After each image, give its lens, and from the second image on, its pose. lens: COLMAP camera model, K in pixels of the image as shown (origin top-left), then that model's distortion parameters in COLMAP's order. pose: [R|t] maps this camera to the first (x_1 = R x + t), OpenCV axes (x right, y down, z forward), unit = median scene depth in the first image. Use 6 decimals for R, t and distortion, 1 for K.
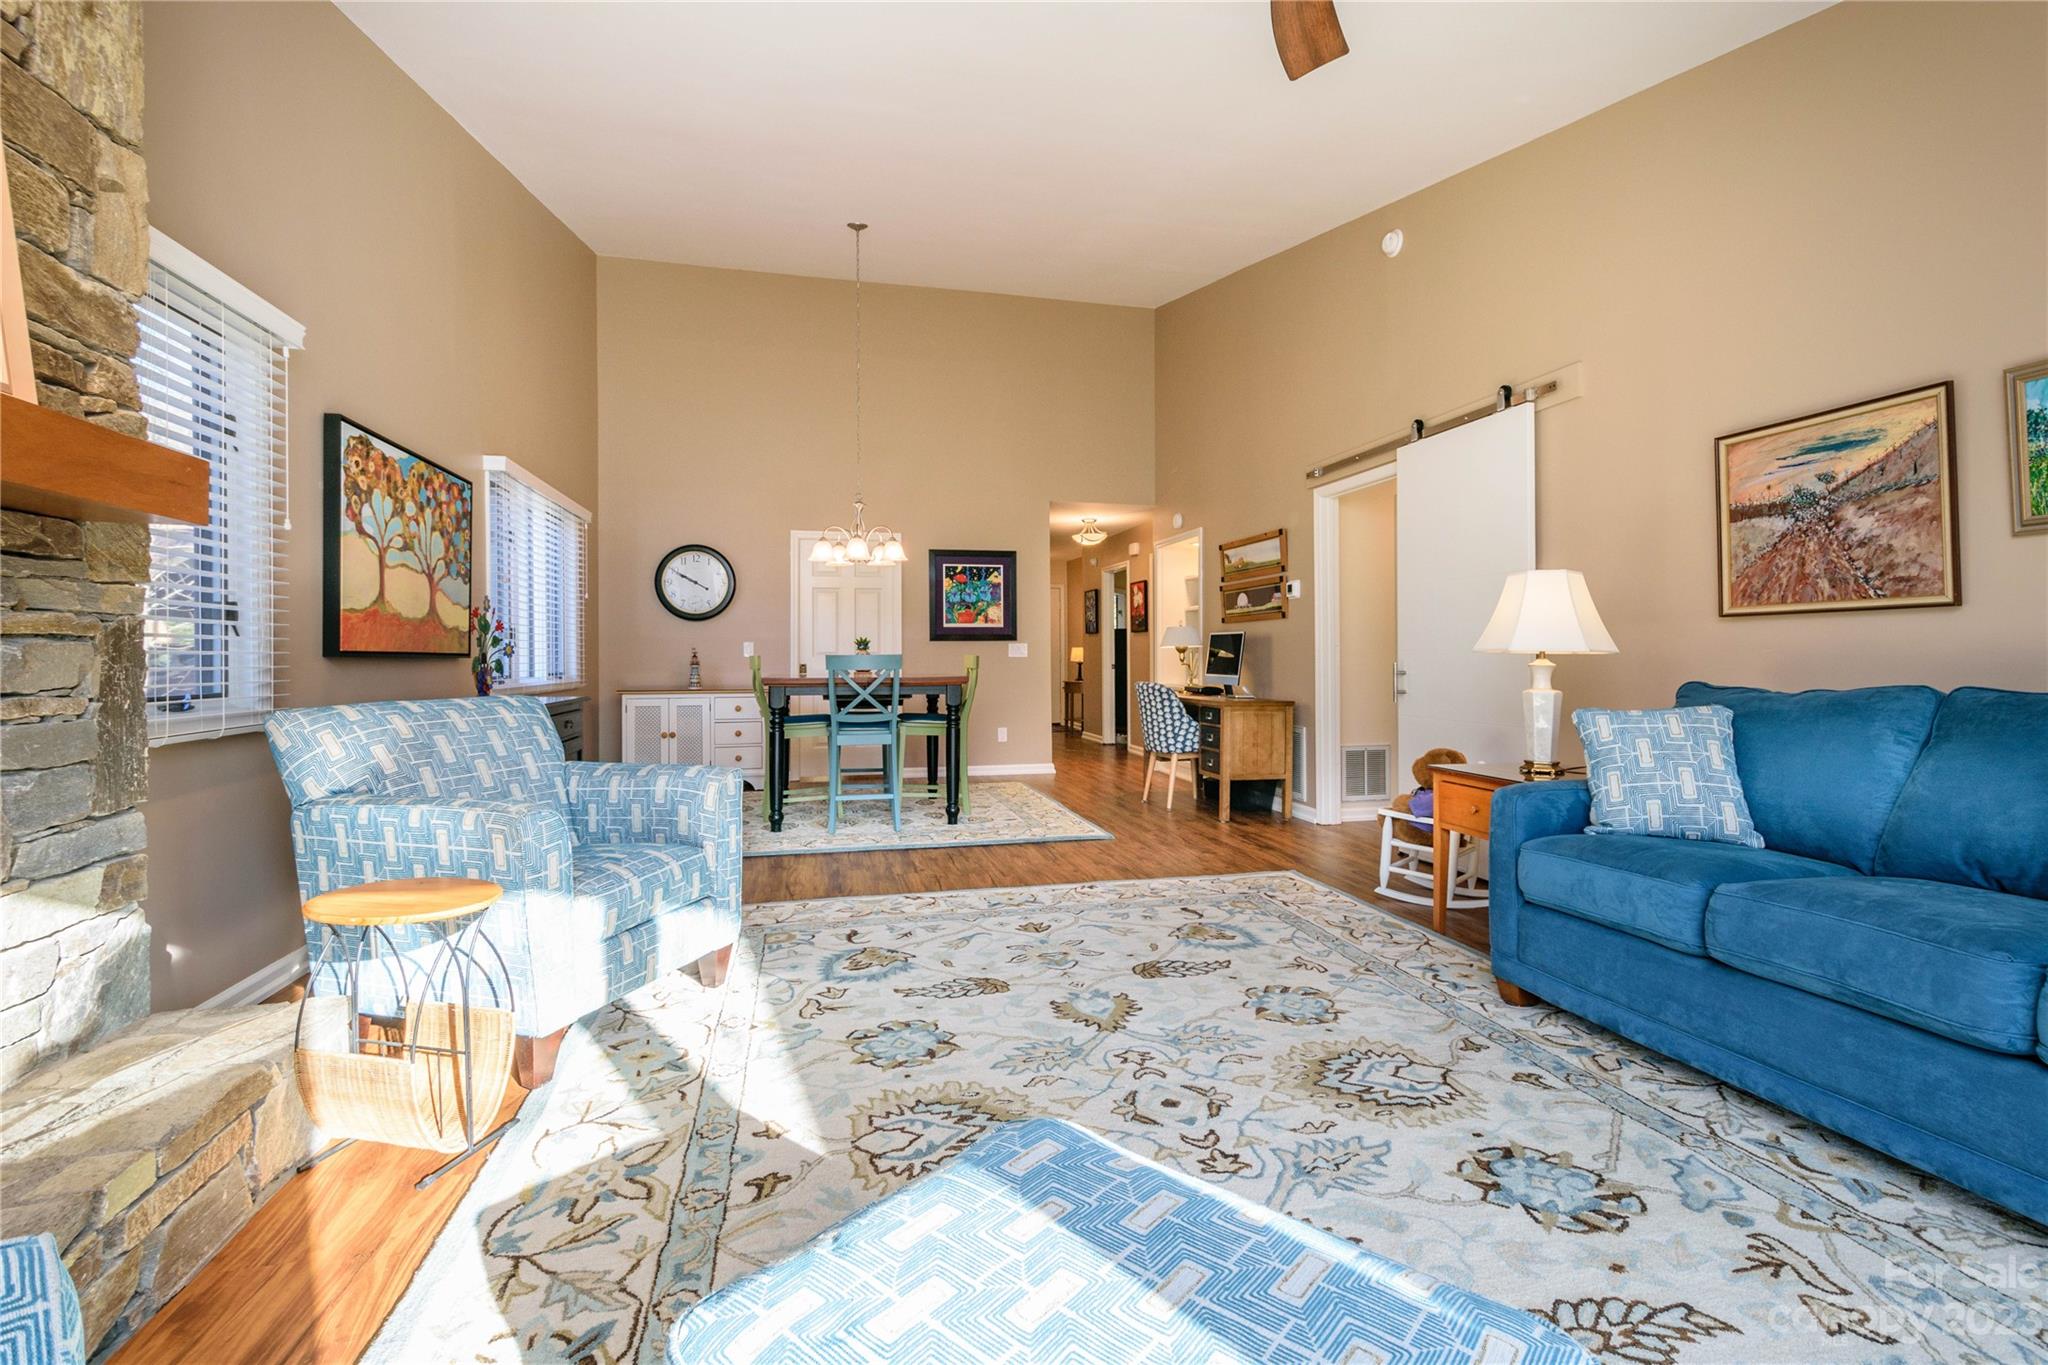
lens RADIAL K [[910.5, 0, 1033.8], [0, 910.5, 652.3], [0, 0, 1]] dist [0.003901, -0.000075]
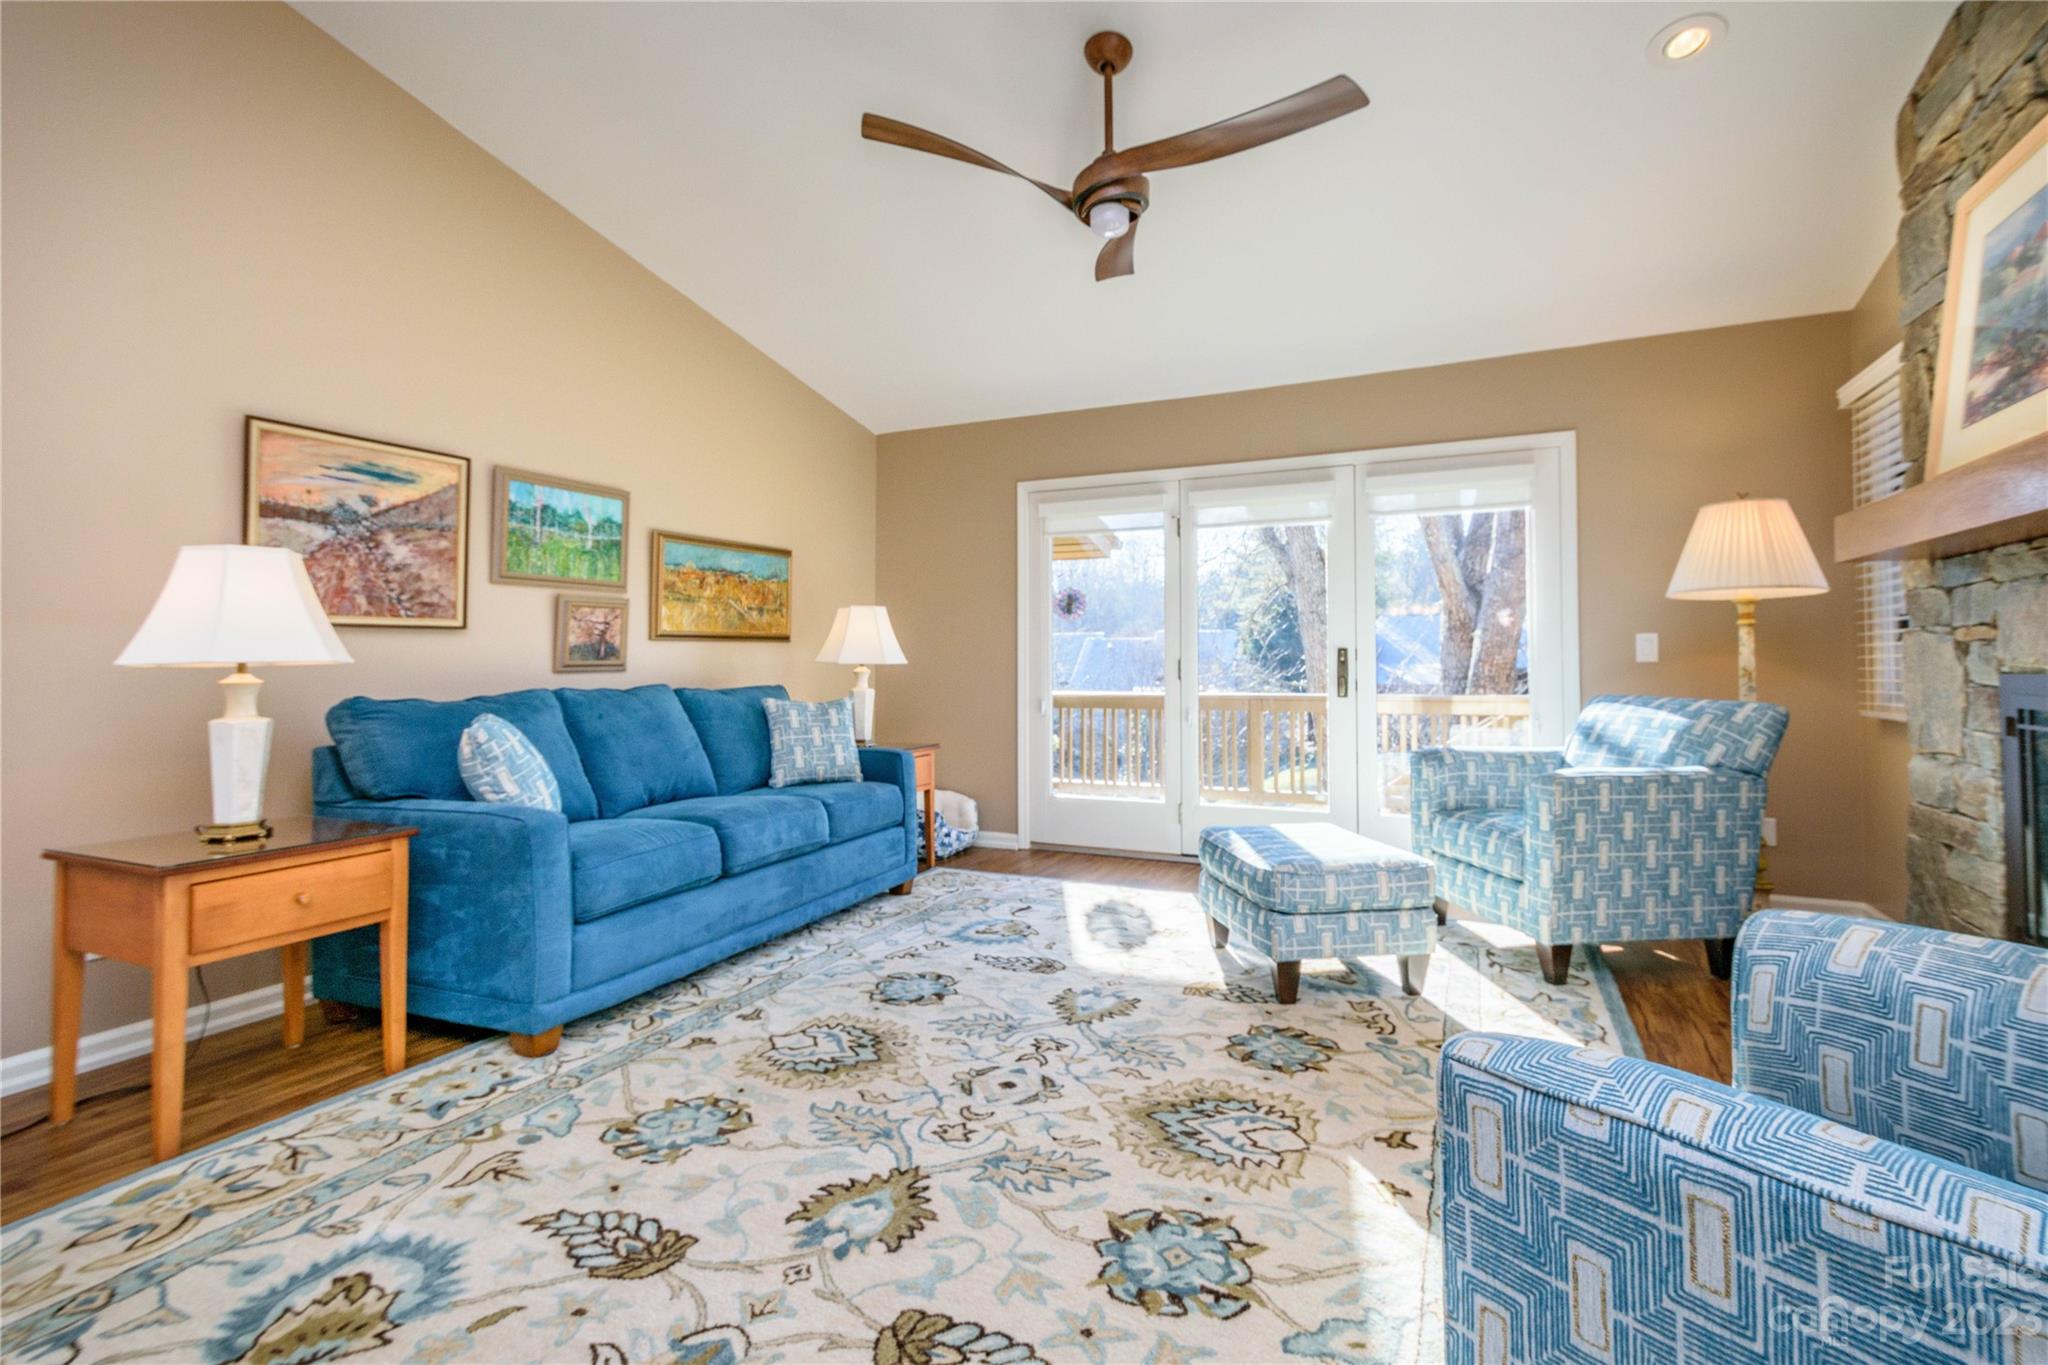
lens RADIAL K [[932.8, 0, 1052.0], [0, 932.8, 637.0], [0, 0, 1]] dist [0.000751, -0.000118]
pose [[-0.787574, 0.023016, 0.615790, -0.413779], [0.005197, 0.999515, -0.030710, 0.004774], [-0.616198, -0.020986, -0.787312, 1.327629]]
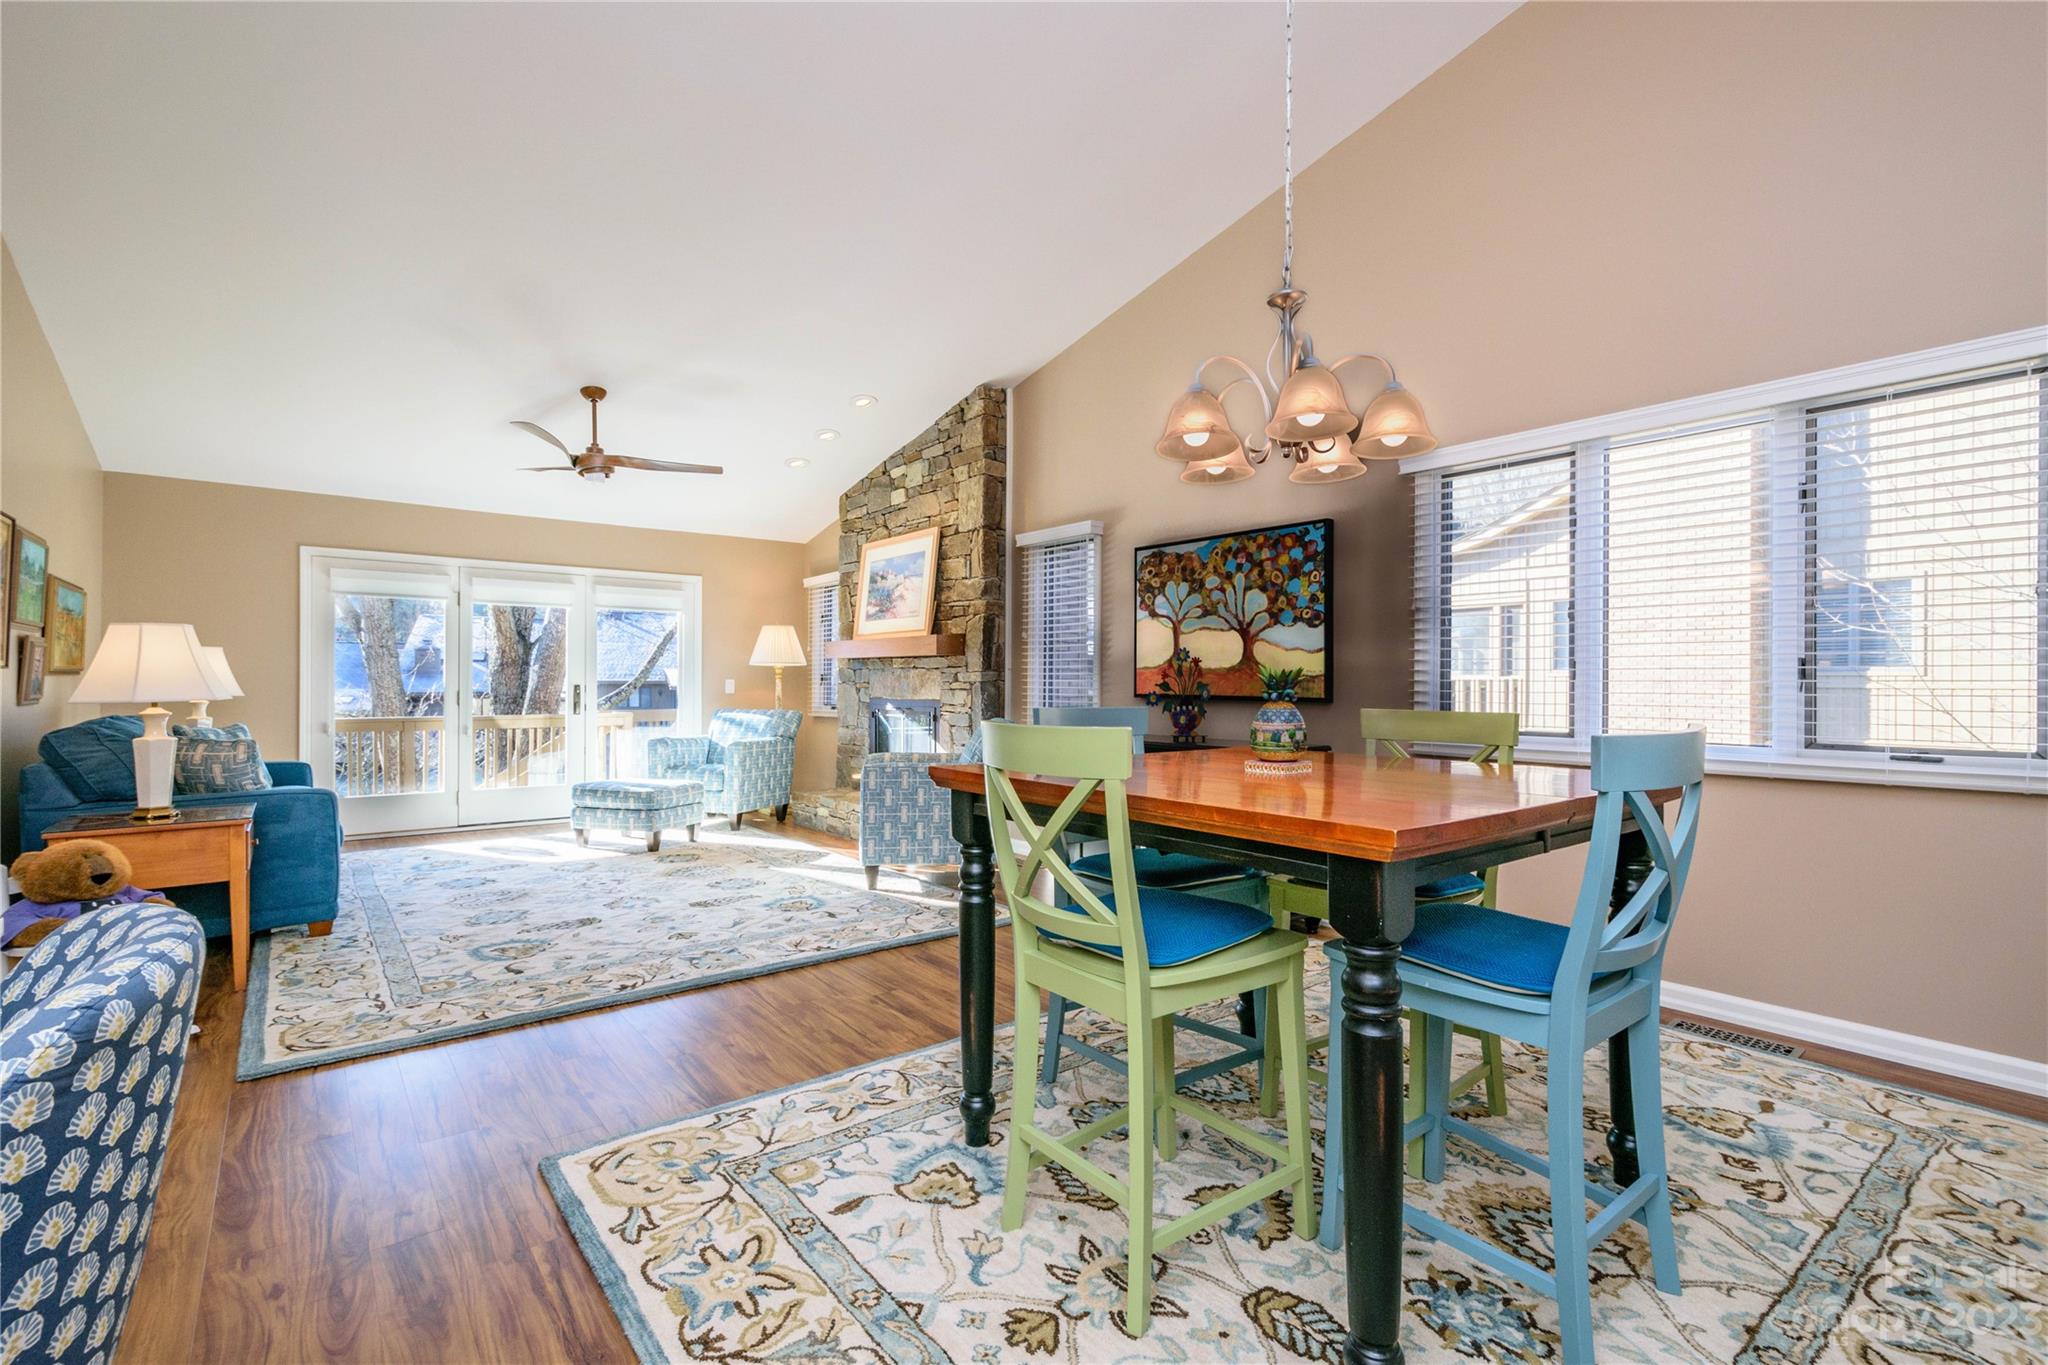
lens RADIAL K [[921.7, 0, 1027.7], [0, 921.7, 683.3], [0, 0, 1]] dist [0.002050, 0.000205]
pose [[-0.905170, 0.000382, -0.425050, 0.120480], [0.001794, 0.999994, -0.002923, -0.017865], [0.425047, -0.003409, -0.905165, 2.665478]]
